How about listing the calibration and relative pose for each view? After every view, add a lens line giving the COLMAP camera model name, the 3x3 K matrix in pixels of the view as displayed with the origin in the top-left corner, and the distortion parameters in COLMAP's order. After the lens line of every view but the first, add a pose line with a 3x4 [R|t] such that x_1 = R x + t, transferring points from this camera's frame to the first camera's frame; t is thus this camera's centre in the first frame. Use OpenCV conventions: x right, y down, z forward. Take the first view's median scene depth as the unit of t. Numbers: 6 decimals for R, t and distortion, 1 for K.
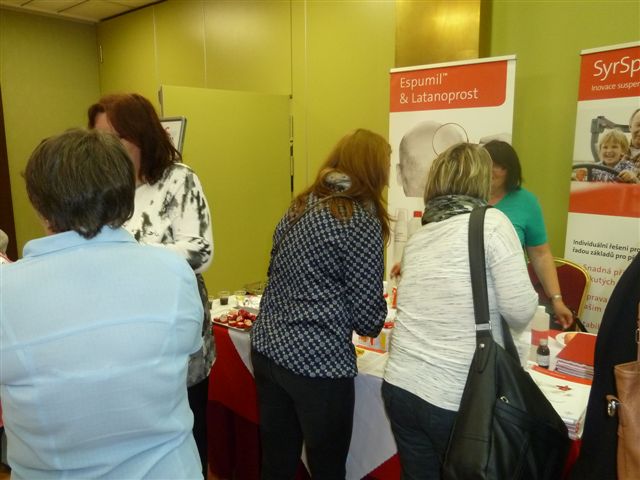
lens RADIAL K [[511.9, 0, 322.8], [0, 511.9, 241.3], [0, 0, 1]] dist [-0.010608, -0.013998]
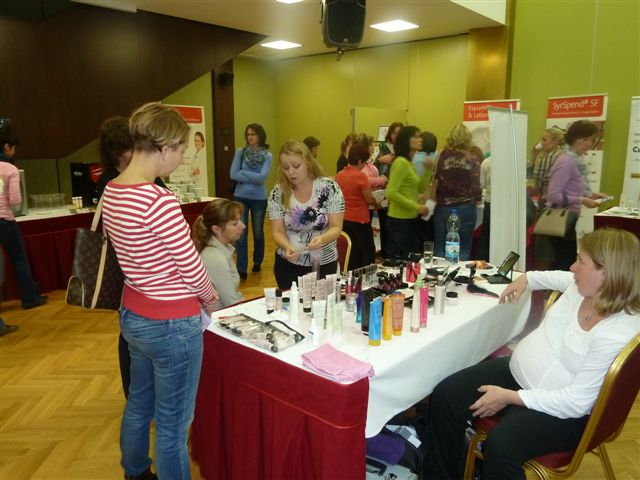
lens RADIAL K [[511.9, 0, 318.6], [0, 511.9, 238.0], [0, 0, 1]] dist [-0.010608, -0.013998]
pose [[0.998758, 0.014617, -0.047635, -0.430863], [-0.013674, 0.999705, 0.020062, 0.242242], [0.047915, -0.019386, 0.998663, -1.403208]]
